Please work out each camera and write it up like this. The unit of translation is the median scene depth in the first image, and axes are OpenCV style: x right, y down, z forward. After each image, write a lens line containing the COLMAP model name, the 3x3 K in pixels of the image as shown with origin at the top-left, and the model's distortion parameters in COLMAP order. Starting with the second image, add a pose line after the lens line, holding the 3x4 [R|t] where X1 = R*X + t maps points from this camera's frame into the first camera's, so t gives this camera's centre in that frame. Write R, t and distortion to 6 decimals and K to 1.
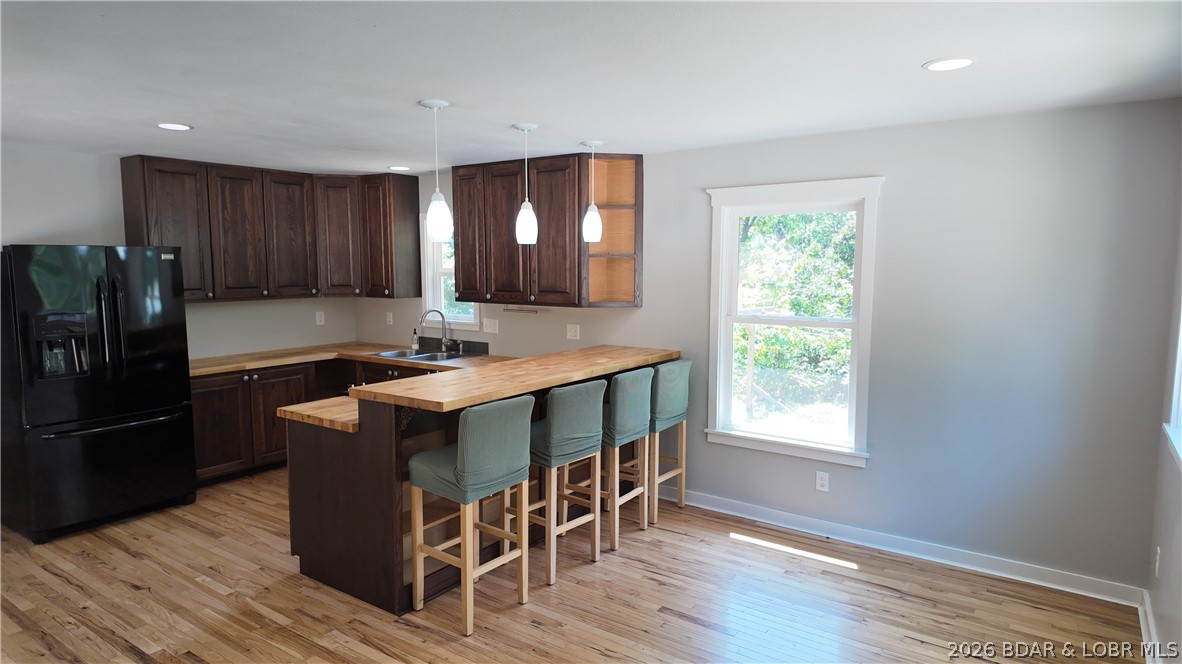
lens RADIAL K [[689.2, 0, 591.0], [0, 689.2, 332.0], [0, 0, 1]] dist [0.109266, -0.149375]
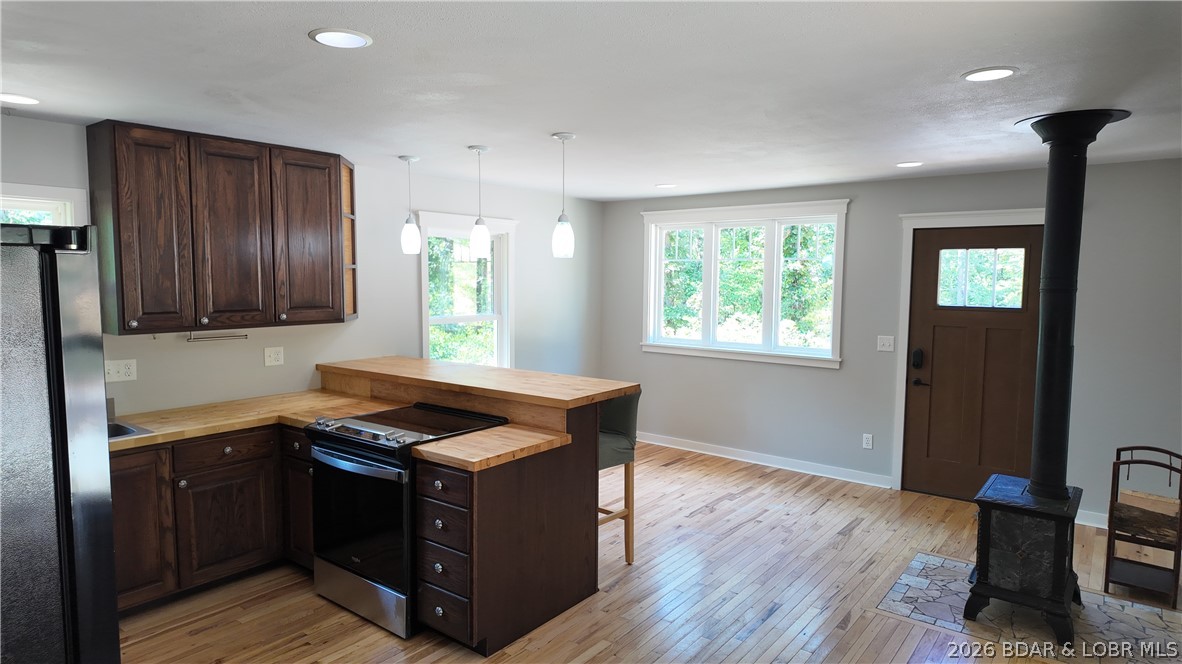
lens RADIAL K [[697.4, 0, 591.0], [0, 697.4, 332.0], [0, 0, 1]] dist [0.063234, -0.054287]
pose [[0.054207, -0.085589, 0.994855, -0.841898], [0.097970, 0.991968, 0.080003, -0.059346], [-0.993712, 0.093129, 0.062157, 0.561921]]
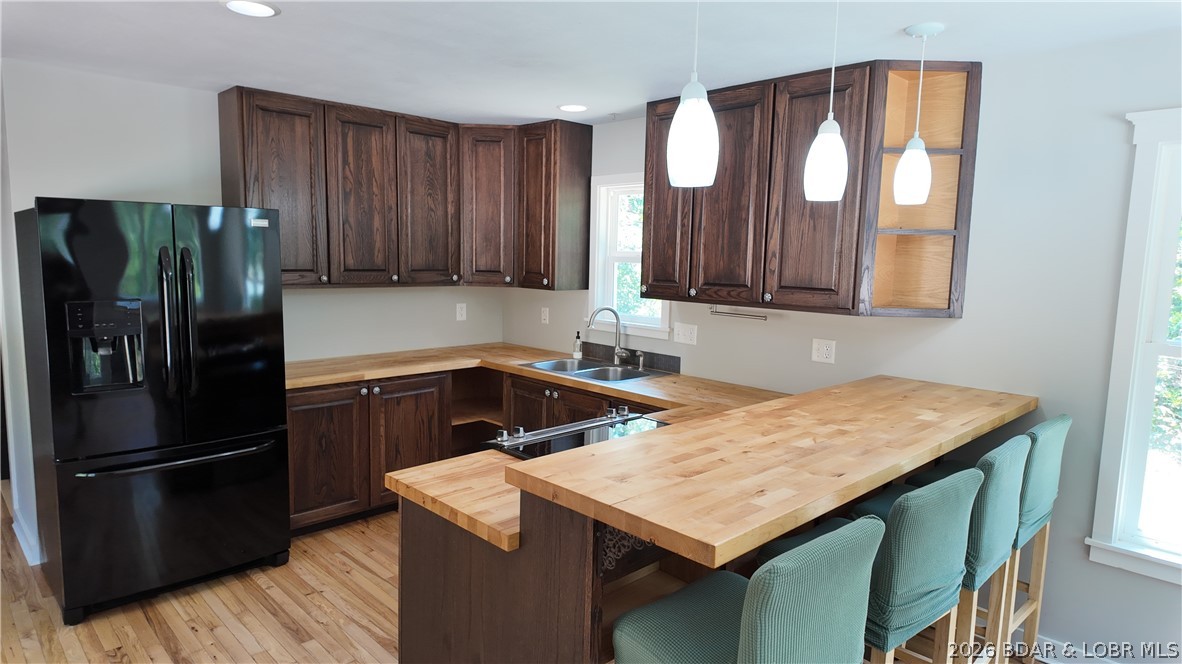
lens RADIAL K [[689.2, 0, 591.0], [0, 689.2, 332.0], [0, 0, 1]] dist [0.109266, -0.149375]
pose [[0.982106, 0.043624, -0.183206, -0.120761], [-0.041381, 0.999014, 0.016054, -0.019348], [0.183725, -0.008185, 0.982944, 0.314110]]
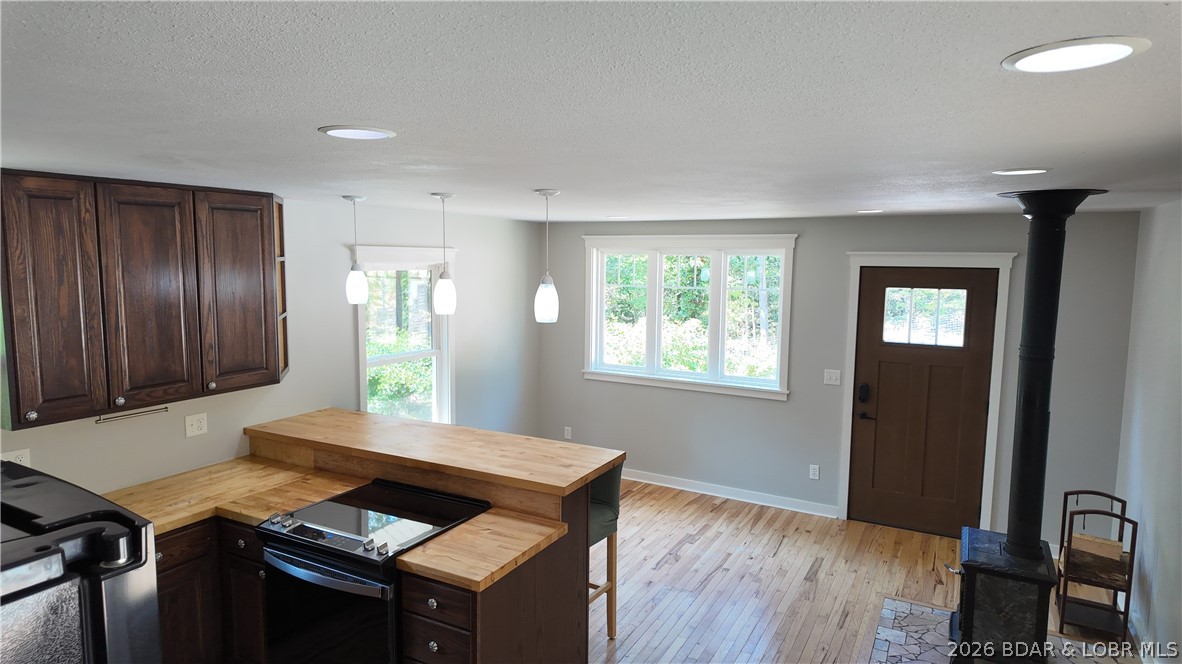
lens RADIAL K [[694.4, 0, 591.0], [0, 694.4, 332.0], [0, 0, 1]] dist [0.035161, -0.023874]
pose [[-0.105382, -0.111924, 0.988113, -0.777015], [0.093848, 0.988092, 0.121930, -0.145465], [-0.989994, 0.105582, -0.093623, 0.646353]]
